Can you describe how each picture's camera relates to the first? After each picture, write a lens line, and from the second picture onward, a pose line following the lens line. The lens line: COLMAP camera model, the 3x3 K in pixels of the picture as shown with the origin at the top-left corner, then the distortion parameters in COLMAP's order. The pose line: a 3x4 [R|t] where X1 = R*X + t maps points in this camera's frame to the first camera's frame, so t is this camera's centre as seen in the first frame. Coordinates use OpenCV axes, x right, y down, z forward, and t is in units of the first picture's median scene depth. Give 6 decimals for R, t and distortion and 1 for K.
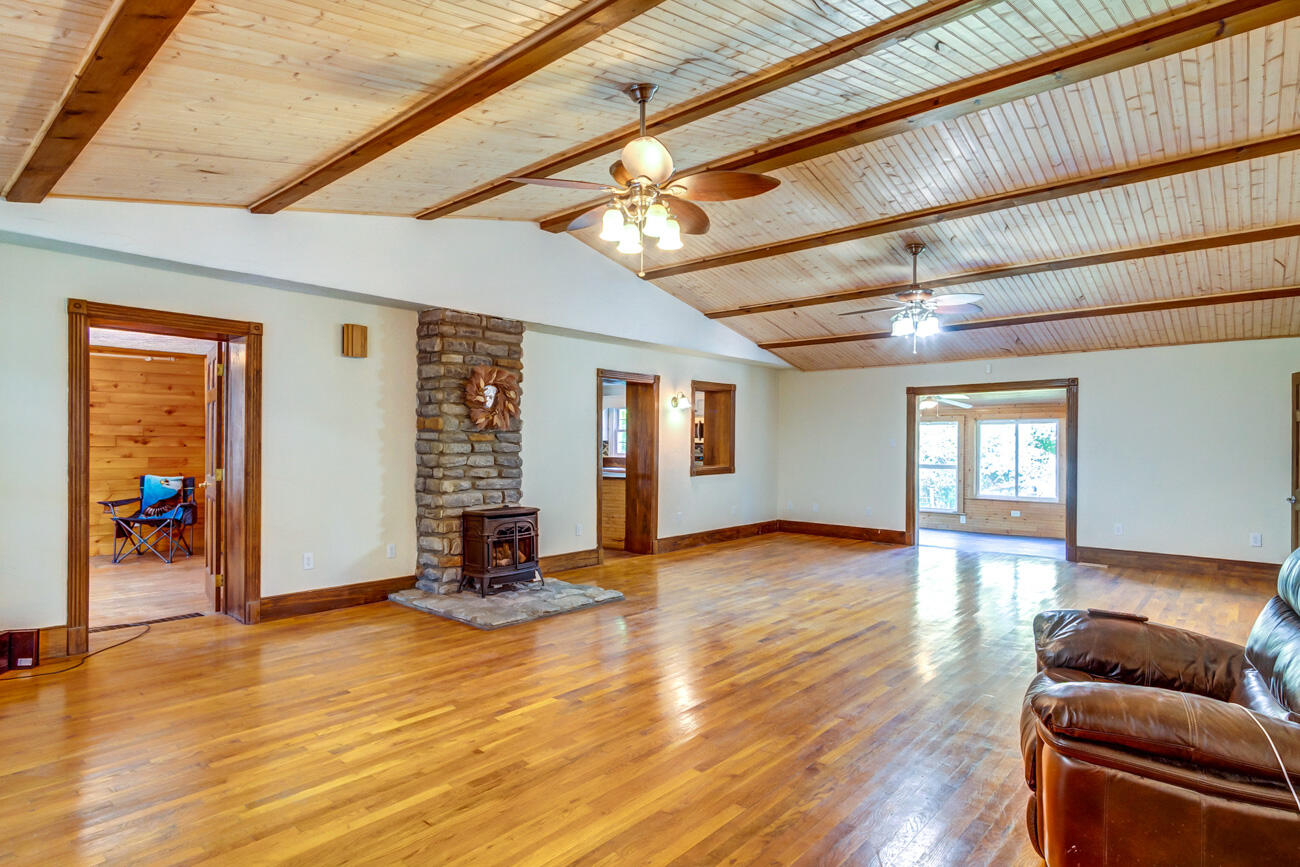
lens RADIAL K [[679.8, 0, 646.0], [0, 679.8, 440.7], [0, 0, 1]] dist [0.001761, 0.000184]
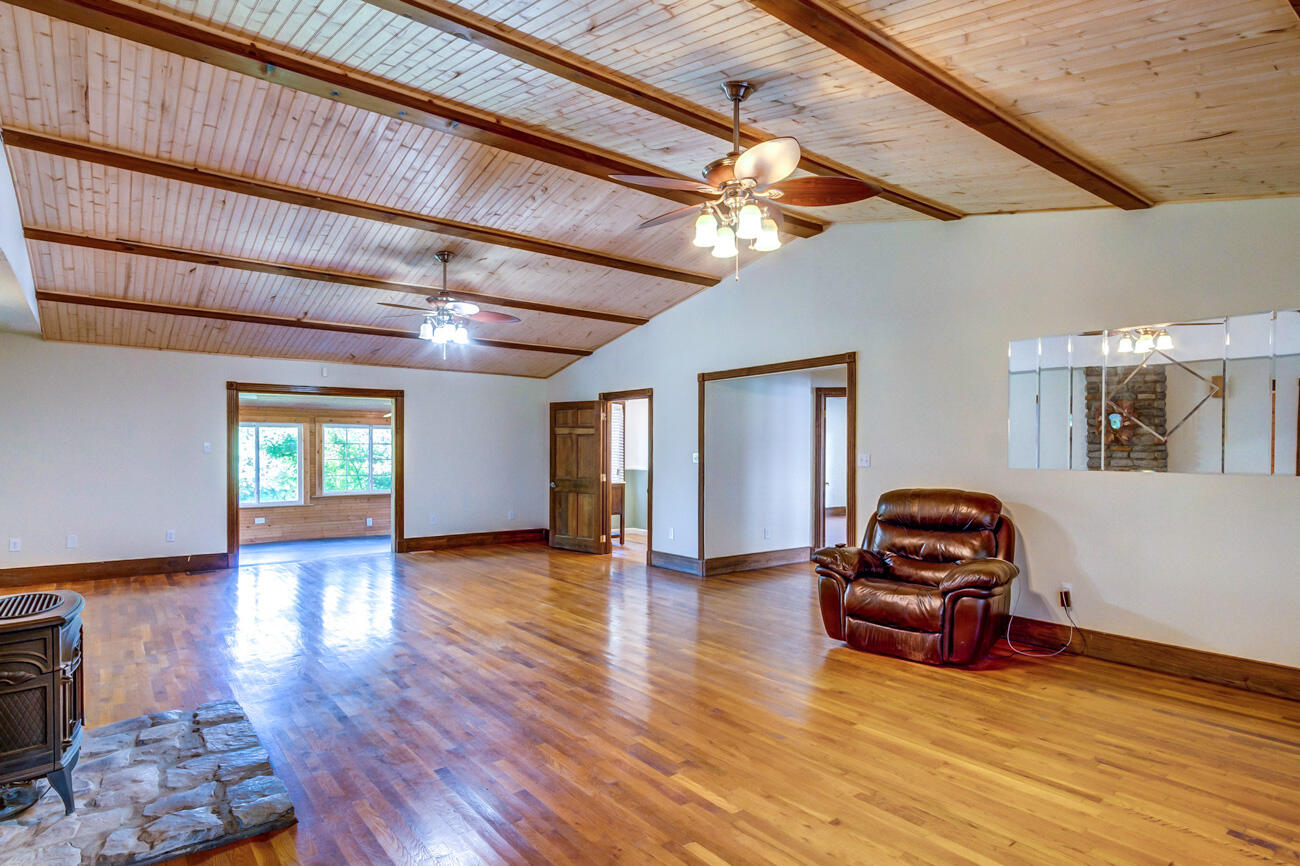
lens RADIAL K [[679.7, 0, 646.6], [0, 679.7, 445.5], [0, 0, 1]] dist [0.018519, 0.000348]
pose [[0.202852, 0.001600, 0.979208, -0.981136], [-0.006556, 0.999978, -0.000276, -0.006664], [-0.979187, -0.006364, 0.202858, 0.924483]]
